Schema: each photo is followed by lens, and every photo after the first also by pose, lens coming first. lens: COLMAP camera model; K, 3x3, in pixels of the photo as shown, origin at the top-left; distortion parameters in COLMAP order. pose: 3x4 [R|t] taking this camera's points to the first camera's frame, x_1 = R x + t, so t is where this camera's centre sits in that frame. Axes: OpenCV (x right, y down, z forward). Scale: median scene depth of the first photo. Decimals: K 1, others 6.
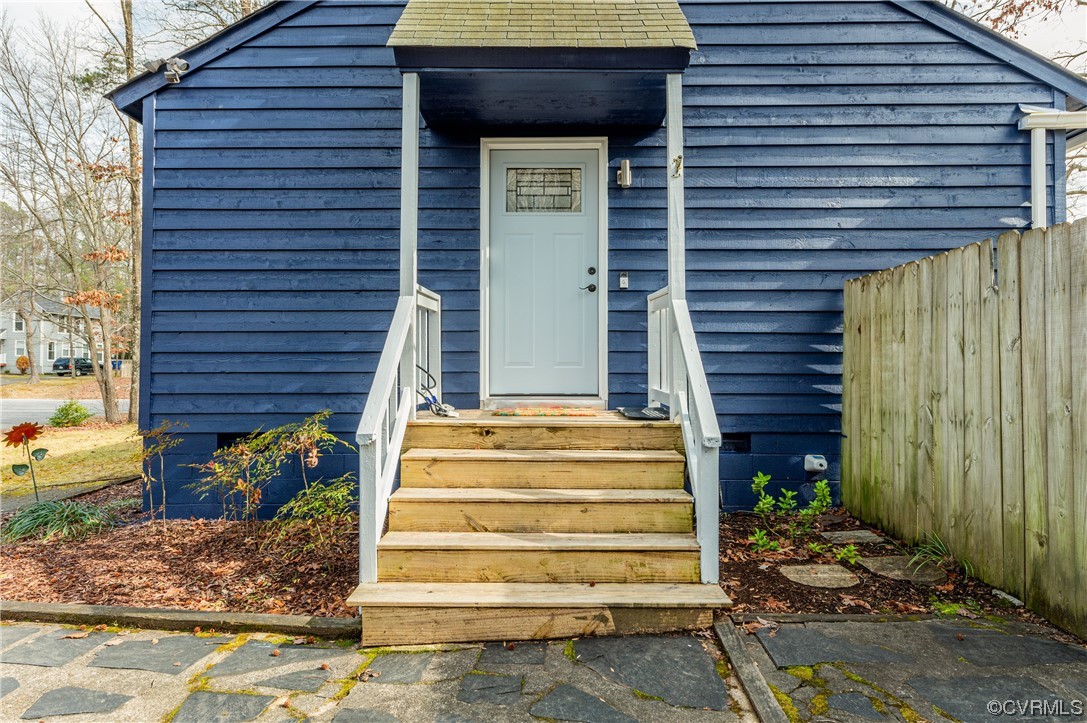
lens RADIAL K [[617.2, 0, 543.5], [0, 617.2, 361.5], [0, 0, 1]] dist [0.000522, -0.000079]
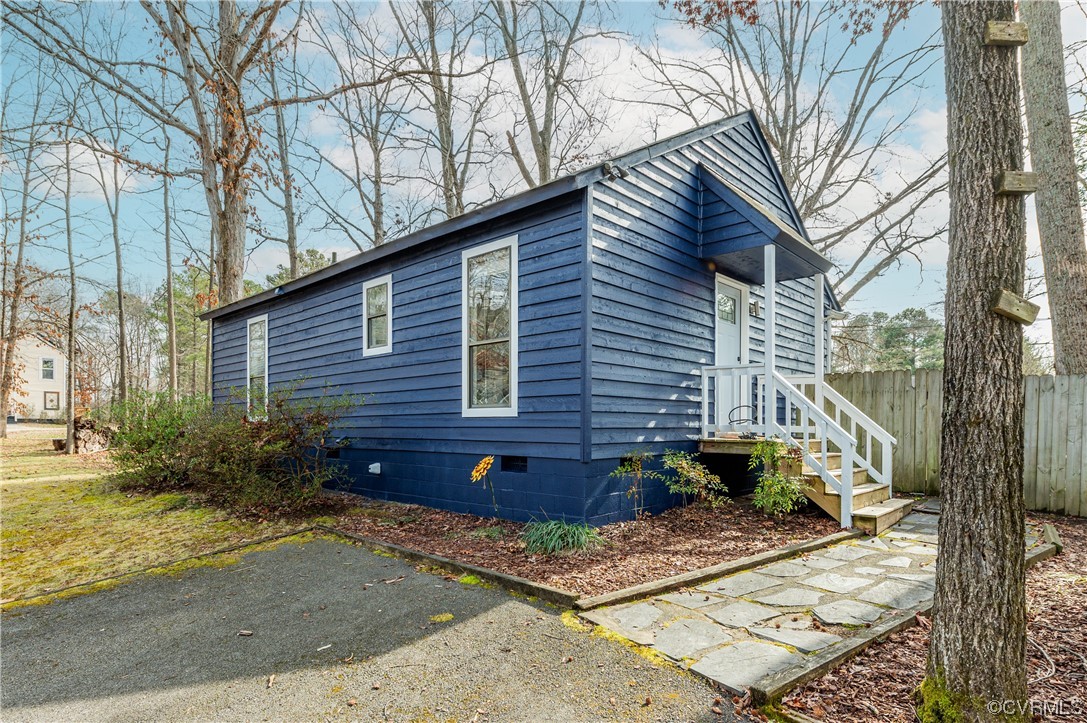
lens RADIAL K [[588.5, 0, 543.7], [0, 588.5, 430.7], [0, 0, 1]] dist [0.004906, 0.000444]
pose [[0.674660, -0.001786, 0.738127, -2.031879], [-0.011686, 0.999846, 0.013100, 0.055621], [-0.738036, -0.017463, 0.674535, 0.354334]]
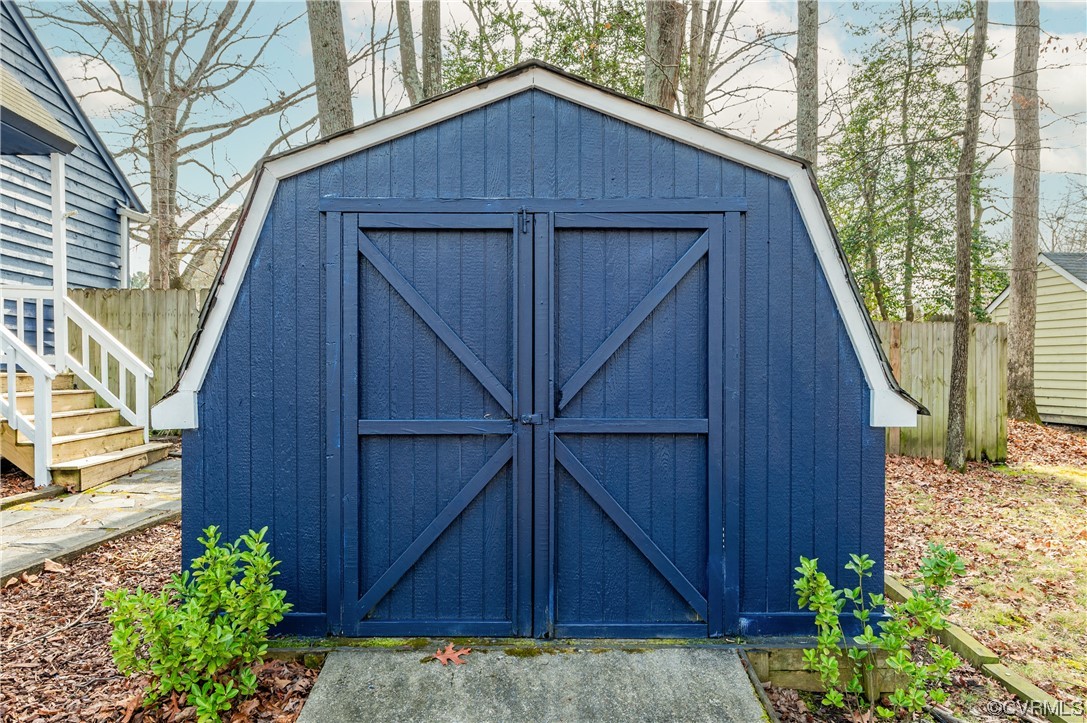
lens RADIAL K [[751.2, 0, 503.5], [0, 751.2, 365.7], [0, 0, 1]] dist [0.001292, 0.000033]
pose [[-0.022275, -0.001596, 0.999751, -1.872022], [-0.012107, 0.999926, 0.001326, 0.066888], [-0.999679, -0.012074, -0.022293, -0.109551]]
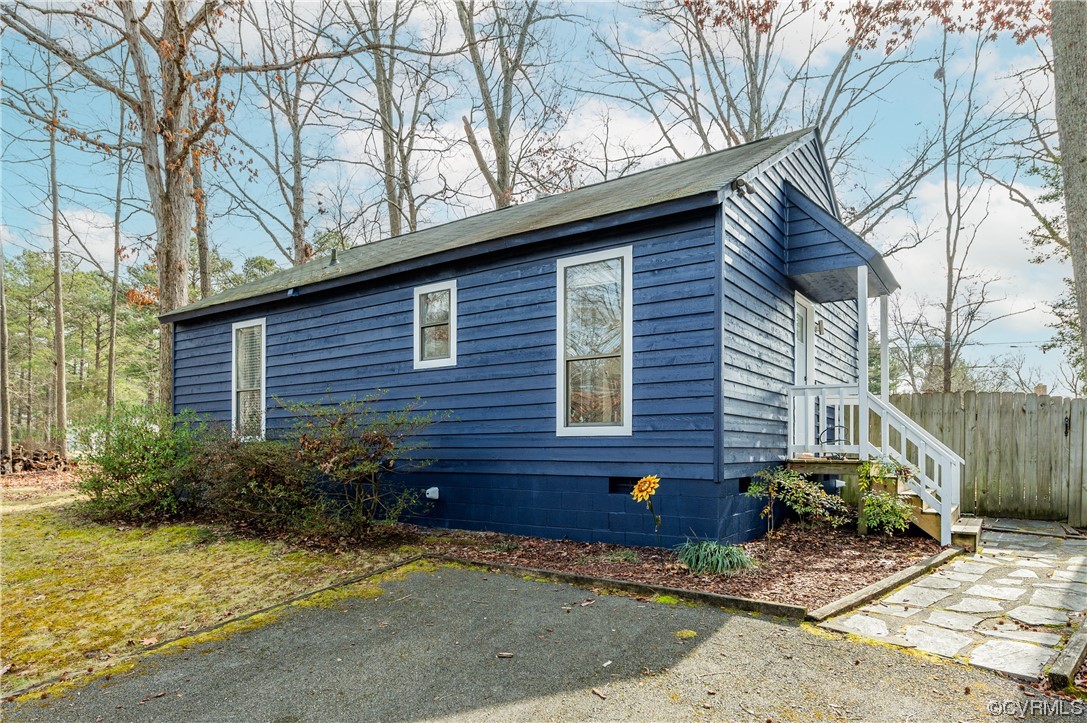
lens RADIAL K [[673.5, 0, 543.7], [0, 673.5, 450.2], [0, 0, 1]] dist [0.001885, -0.001192]
pose [[0.563882, 0.005408, 0.825838, -2.489950], [-0.012806, 0.999916, 0.002196, 0.076617], [-0.825756, -0.011814, 0.563903, 0.704210]]
